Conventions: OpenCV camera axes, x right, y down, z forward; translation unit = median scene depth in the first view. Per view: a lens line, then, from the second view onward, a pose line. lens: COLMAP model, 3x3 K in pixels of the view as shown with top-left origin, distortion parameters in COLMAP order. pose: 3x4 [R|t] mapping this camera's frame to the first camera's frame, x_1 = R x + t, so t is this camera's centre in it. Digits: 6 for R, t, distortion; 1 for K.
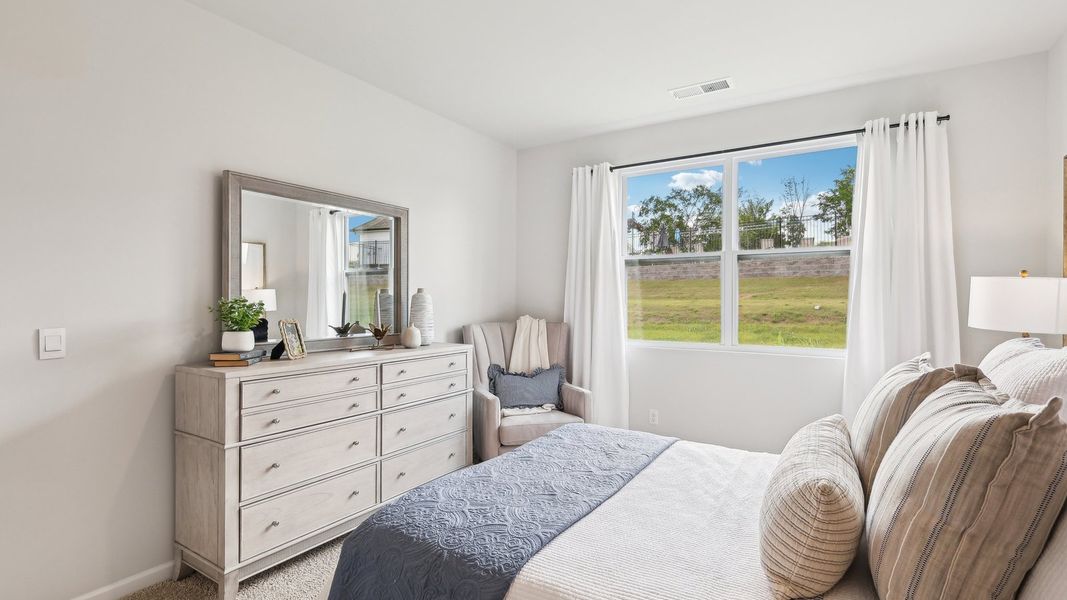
lens RADIAL K [[497.7, 0, 533.5], [0, 497.7, 300.0], [0, 0, 1]] dist [0.002355, 0.000528]
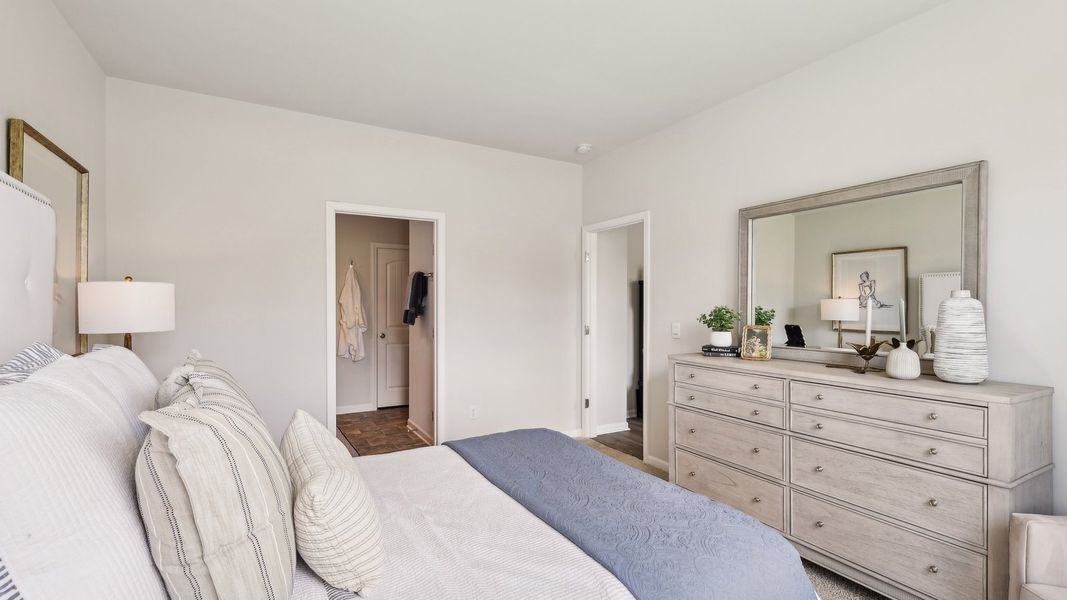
lens RADIAL K [[497.7, 0, 533.5], [0, 497.7, 300.0], [0, 0, 1]] dist [0.002355, 0.000528]
pose [[-0.496317, -0.020981, -0.867888, 0.715951], [-0.008344, 0.999777, -0.019398, 0.006732], [0.868101, -0.002386, -0.496381, 1.063453]]
